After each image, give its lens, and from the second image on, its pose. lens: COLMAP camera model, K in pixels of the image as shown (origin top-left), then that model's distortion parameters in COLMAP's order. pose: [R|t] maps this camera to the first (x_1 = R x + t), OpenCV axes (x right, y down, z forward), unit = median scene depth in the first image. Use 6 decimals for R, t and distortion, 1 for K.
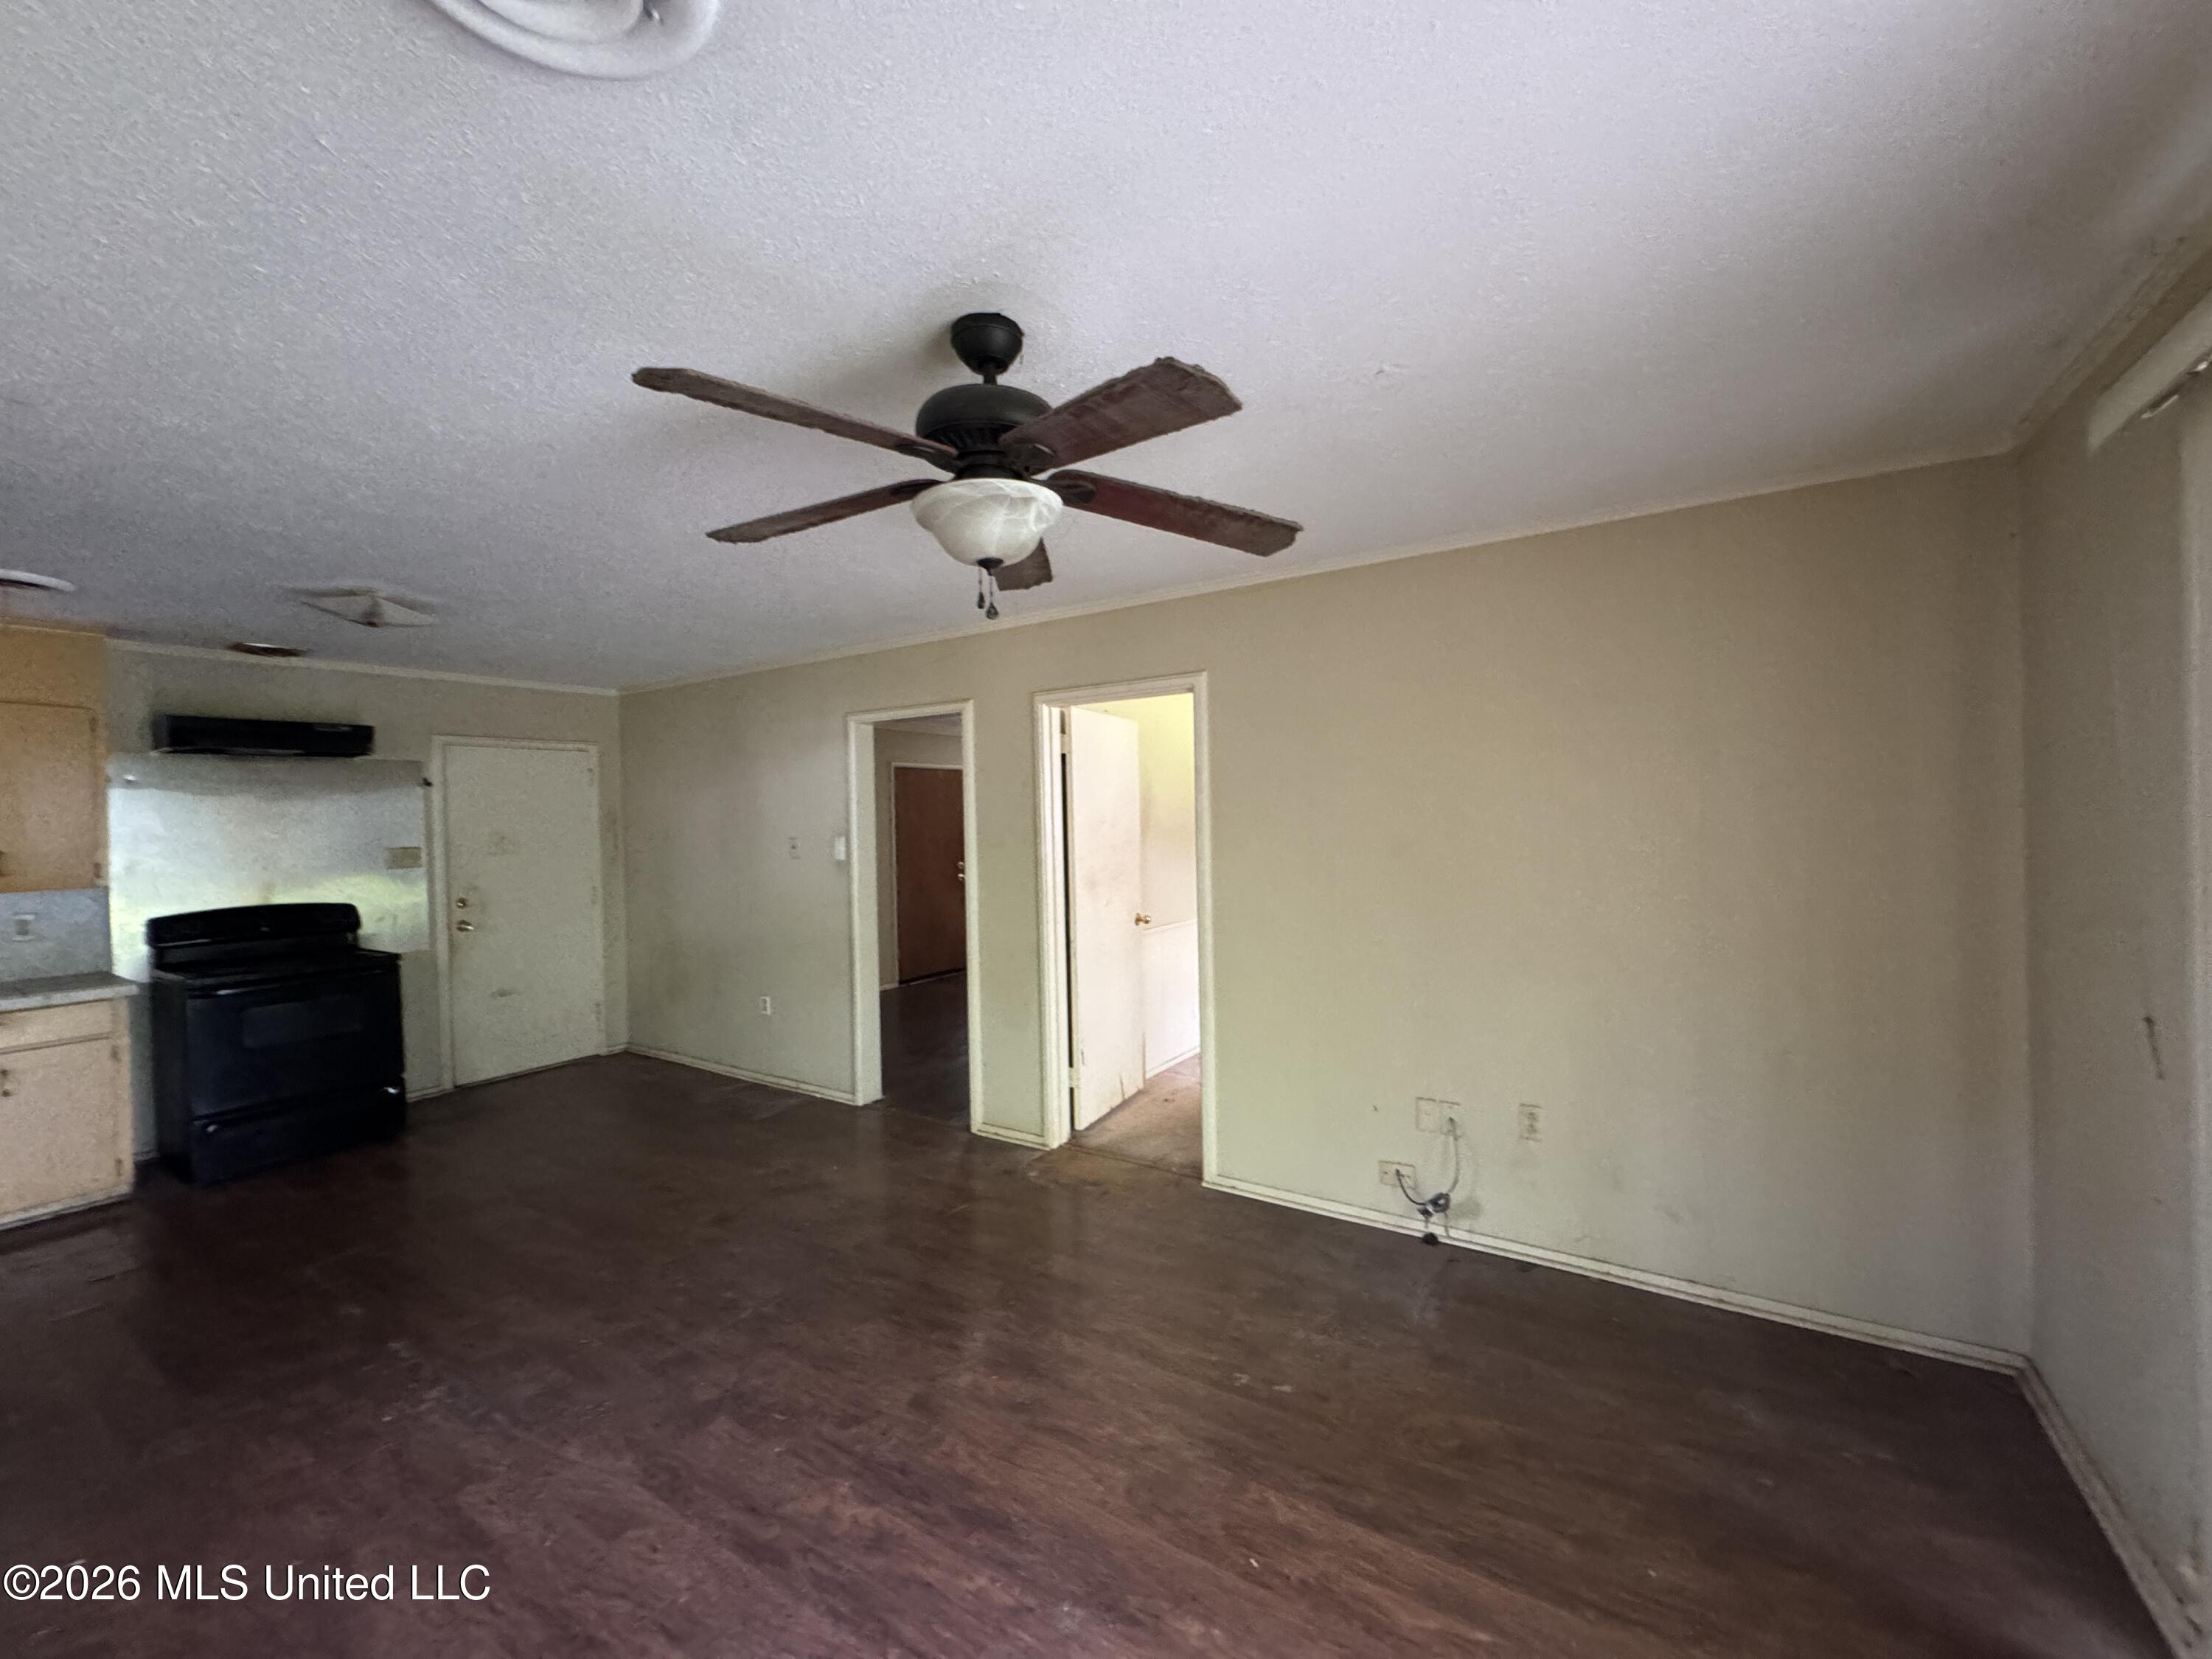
lens RADIAL K [[877.8, 0, 1104.6], [0, 877.8, 831.0], [0, 0, 1]] dist [-0.008106, 0.000760]
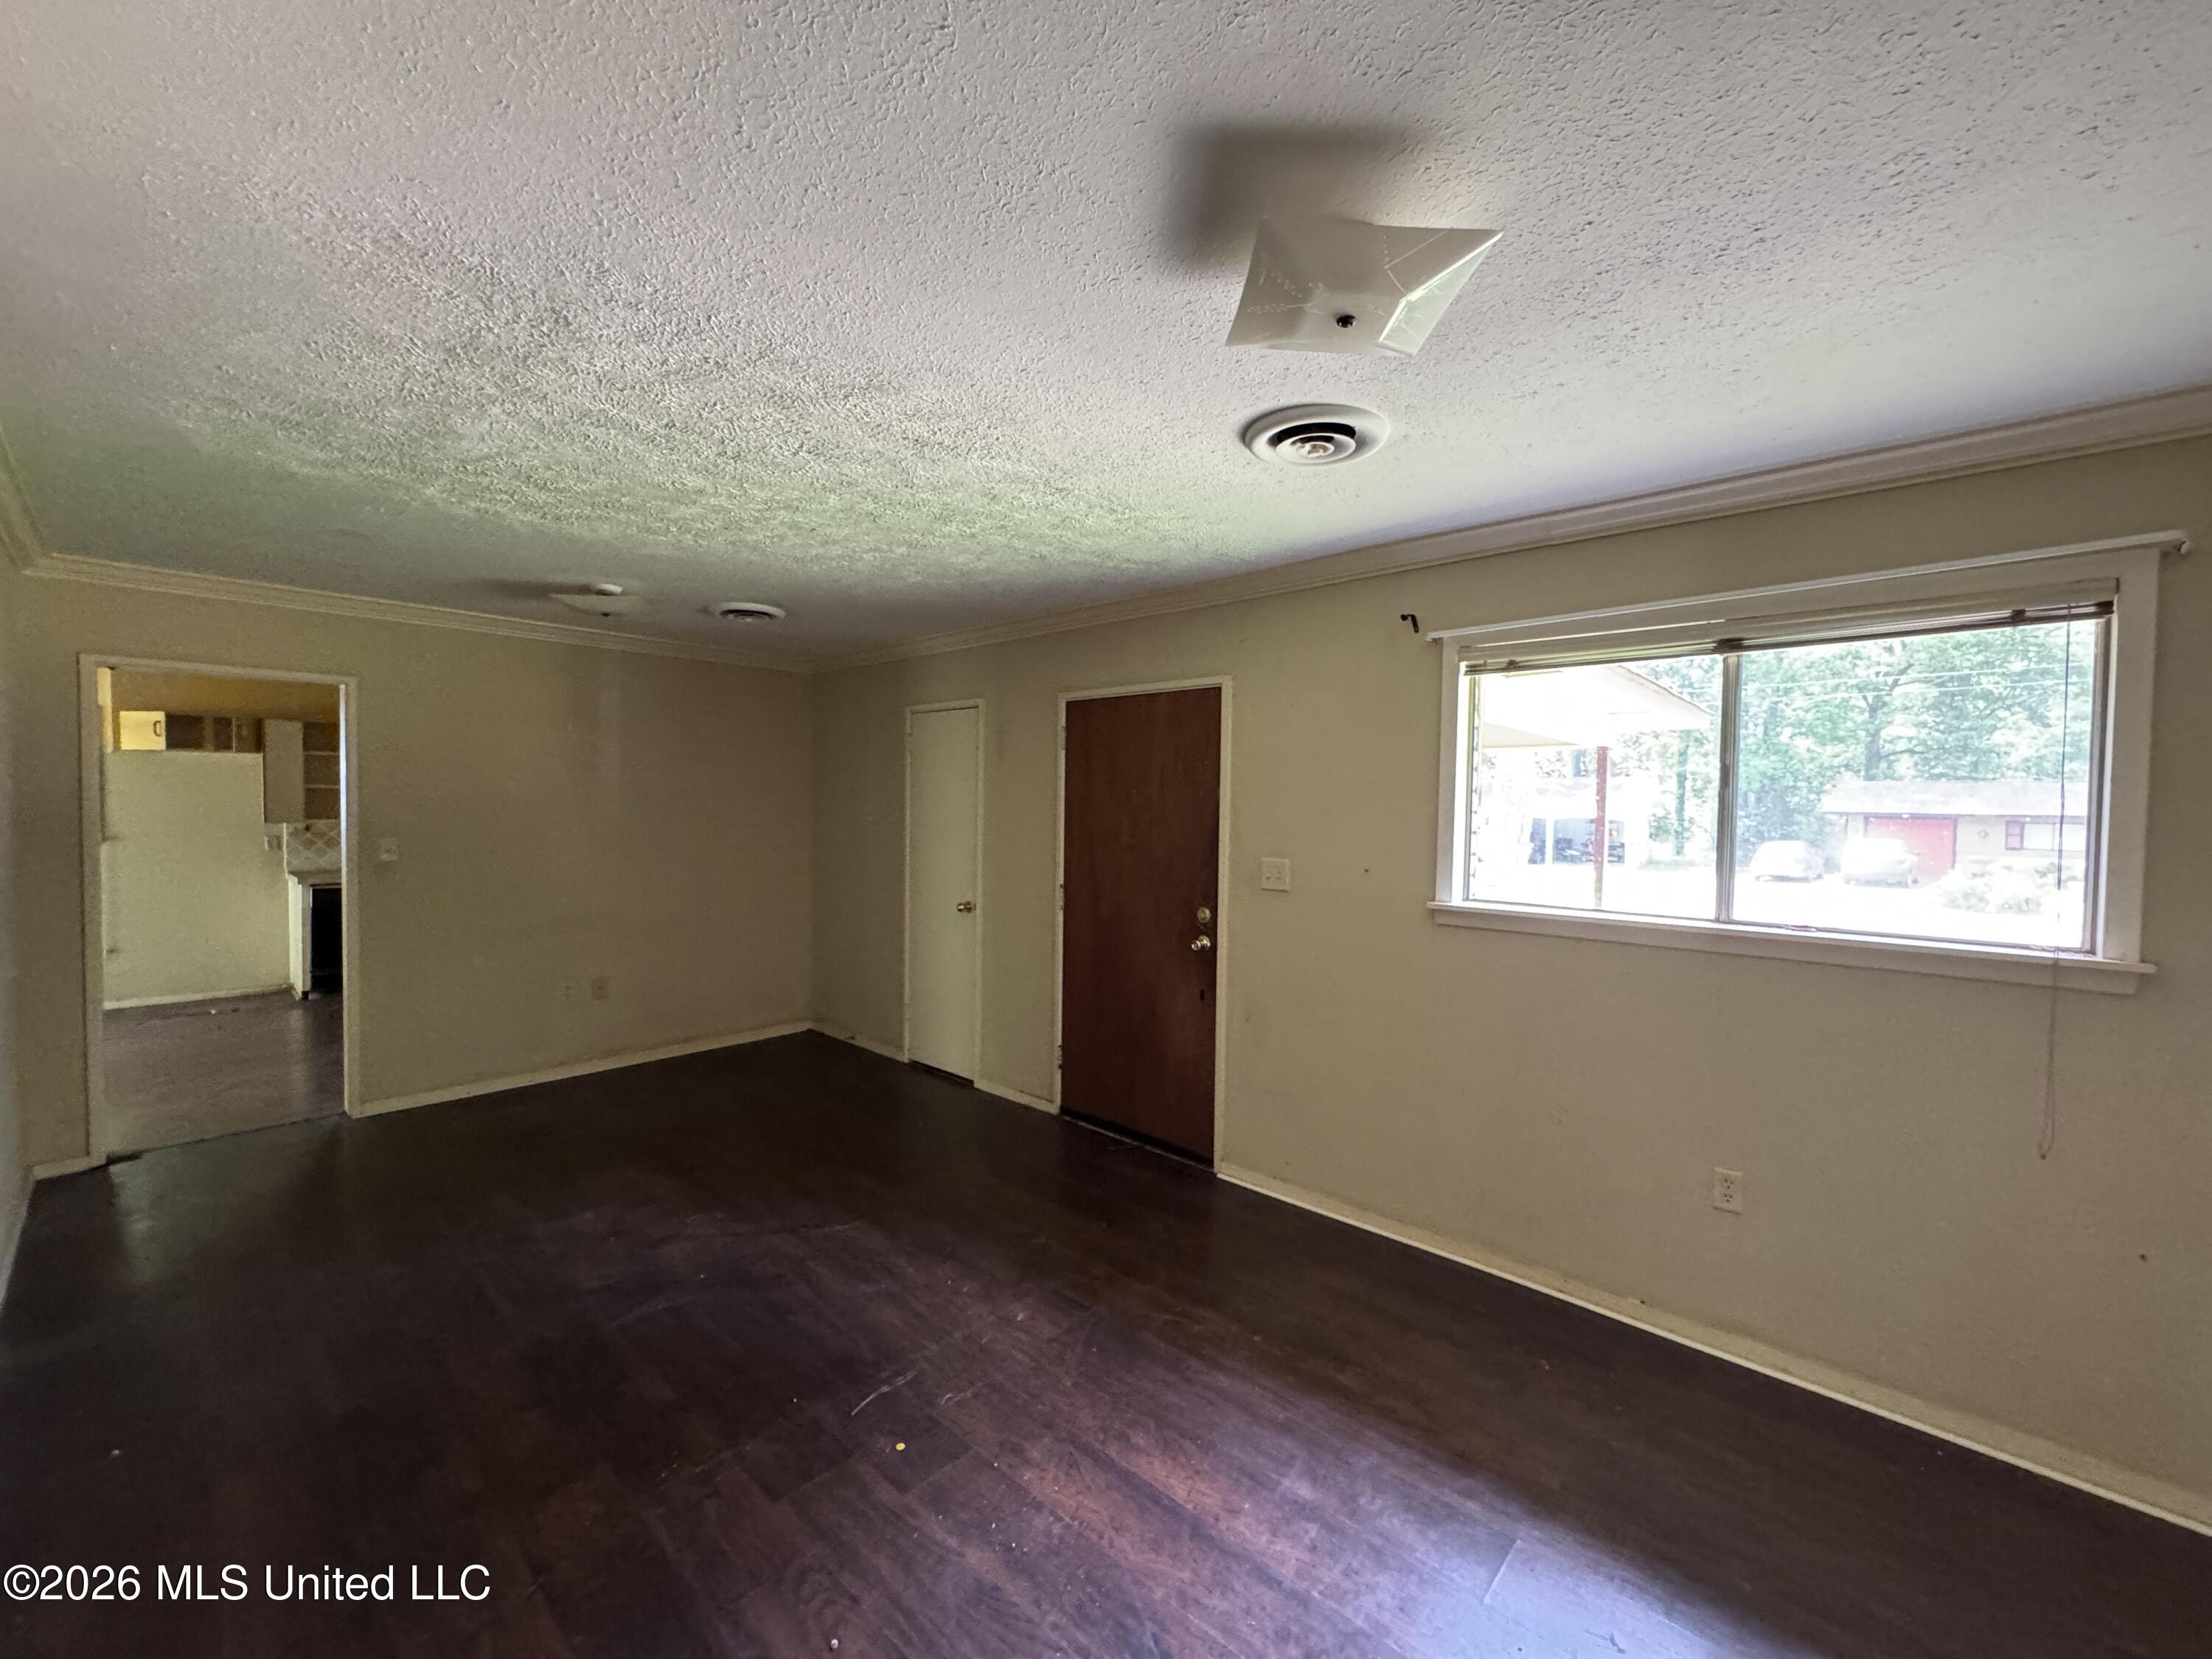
lens RADIAL K [[877.8, 0, 1107.1], [0, 877.8, 829.4], [0, 0, 1]] dist [-0.008106, 0.000760]
pose [[-0.172842, 0.037608, -0.984231, 0.486027], [-0.029793, 0.998614, 0.043390, -0.035636], [0.984499, 0.036822, -0.171482, 1.943244]]
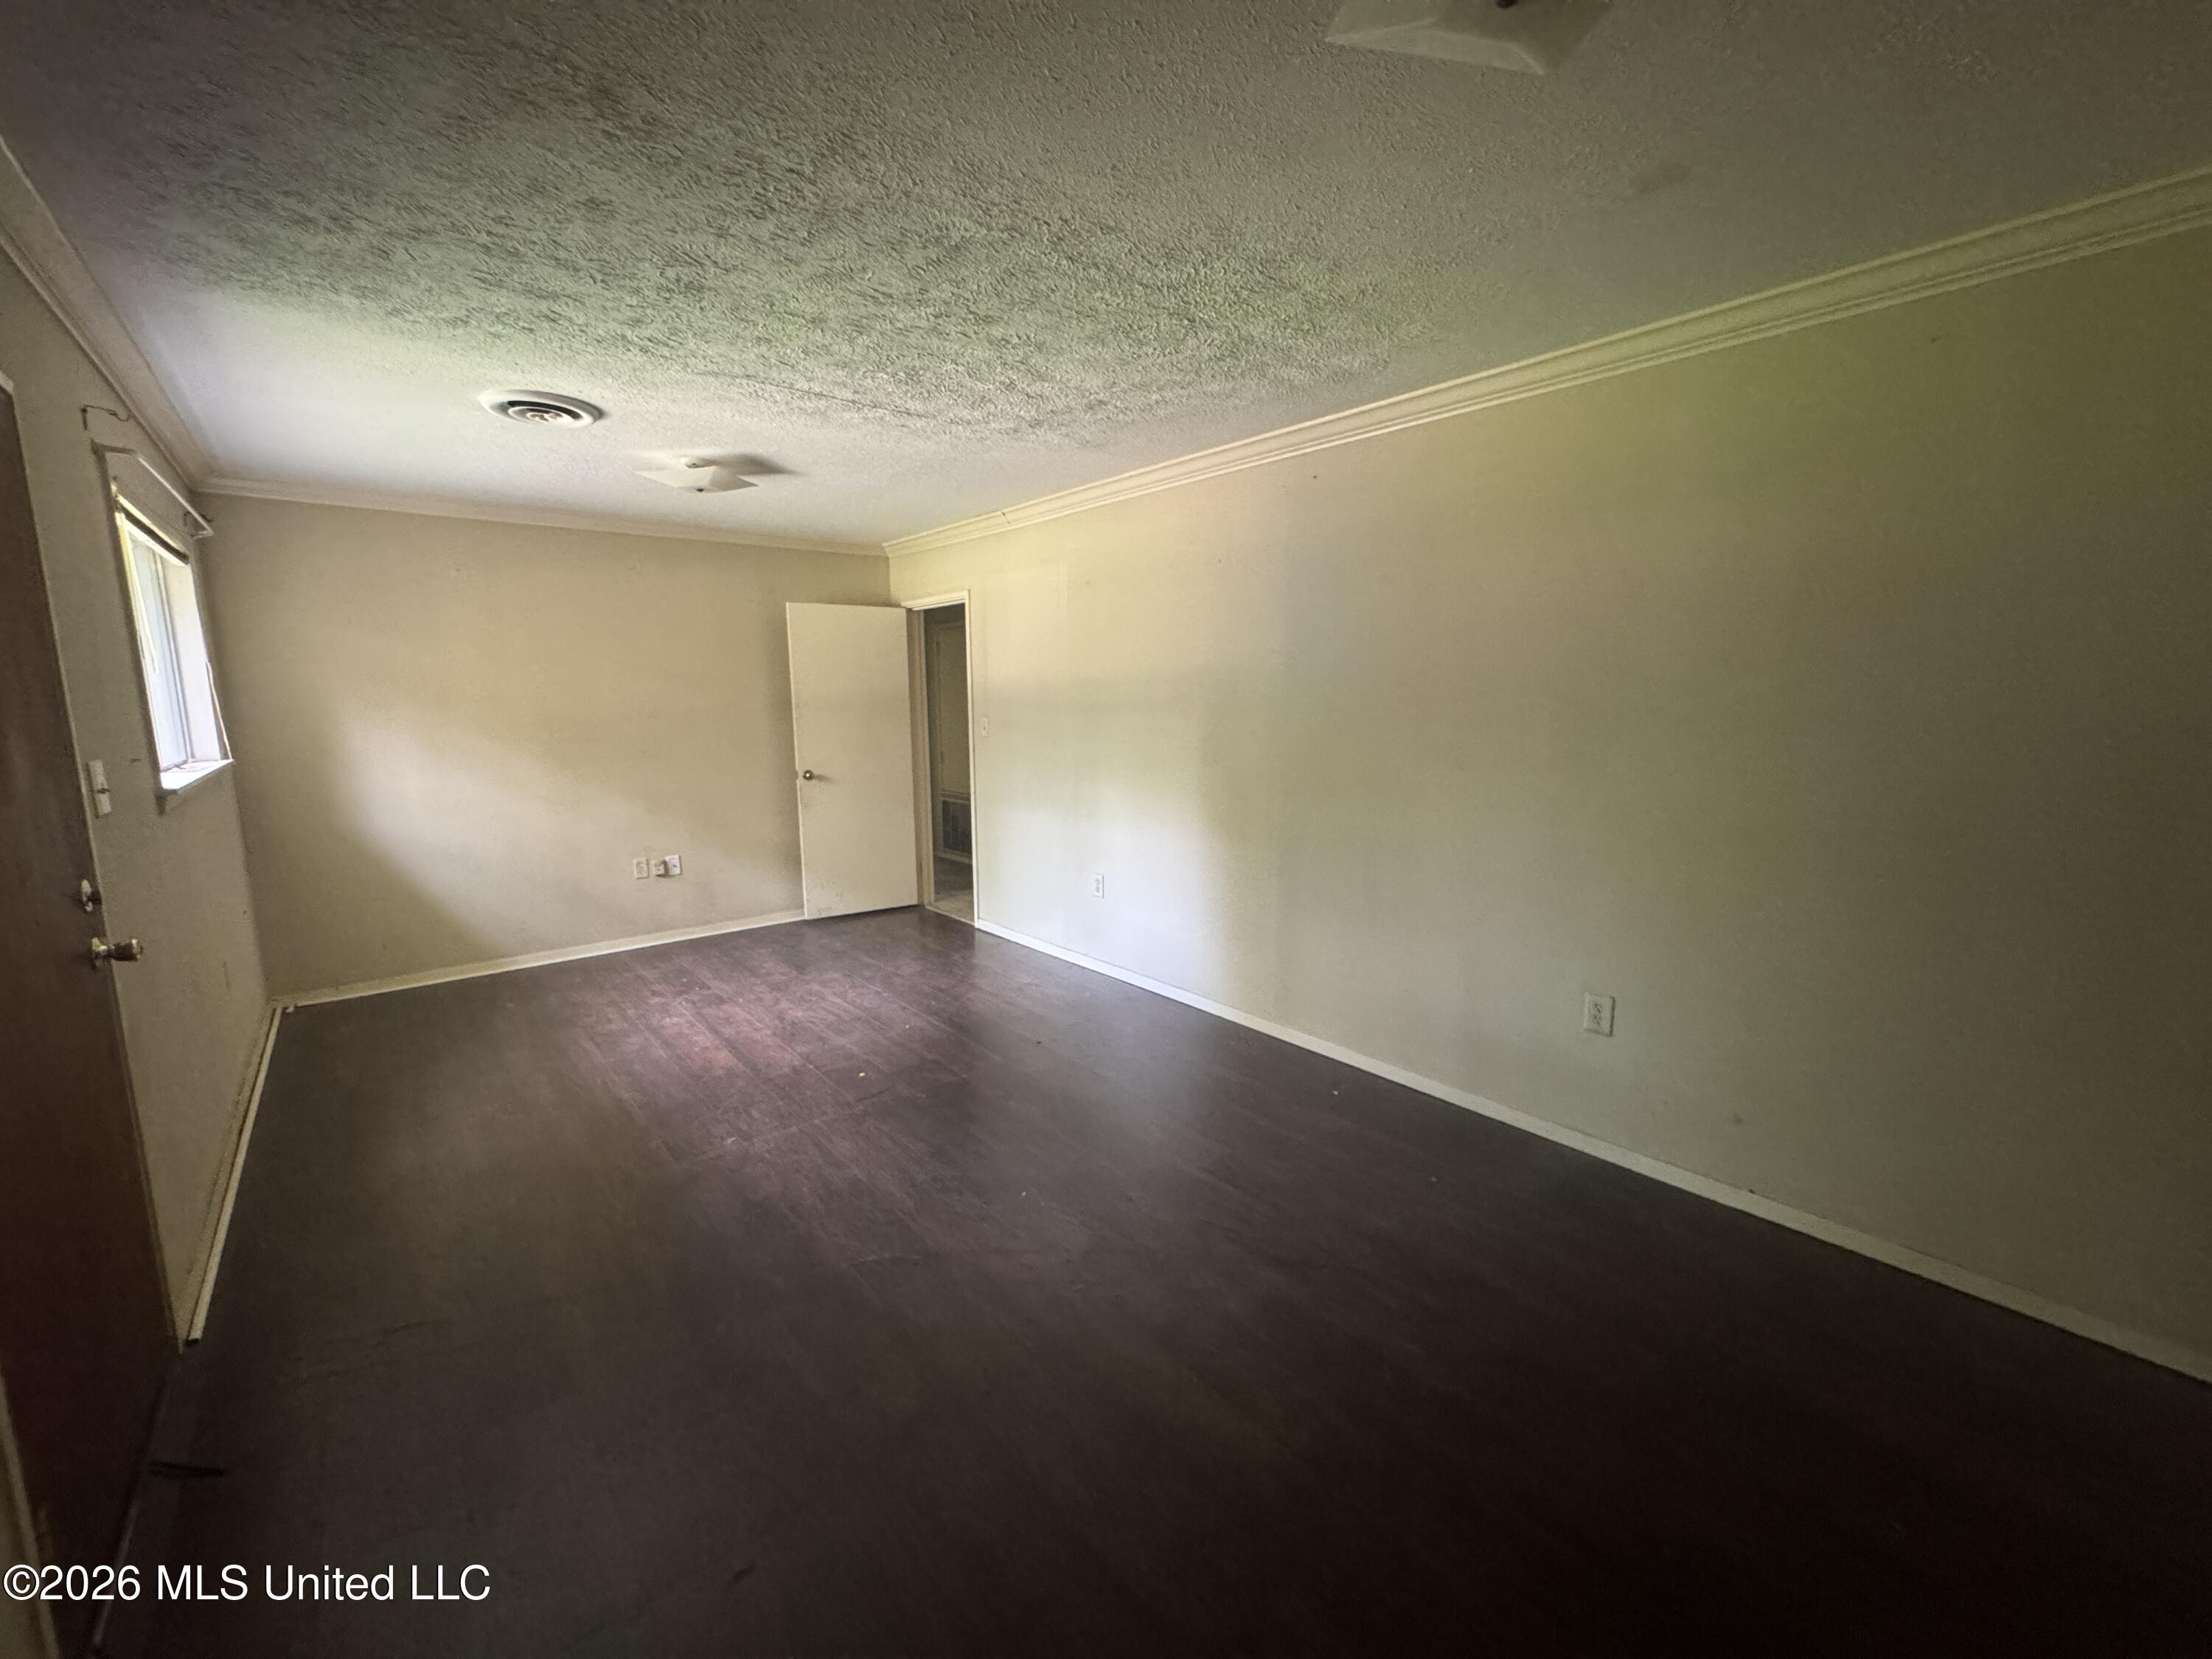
lens RADIAL K [[877.8, 0, 1106.9], [0, 877.8, 821.1], [0, 0, 1]] dist [-0.008106, 0.000760]
pose [[0.298425, -0.121563, 0.946660, -0.534308], [0.013925, 0.992305, 0.123034, 0.003169], [-0.954331, -0.023534, 0.297822, 1.363450]]
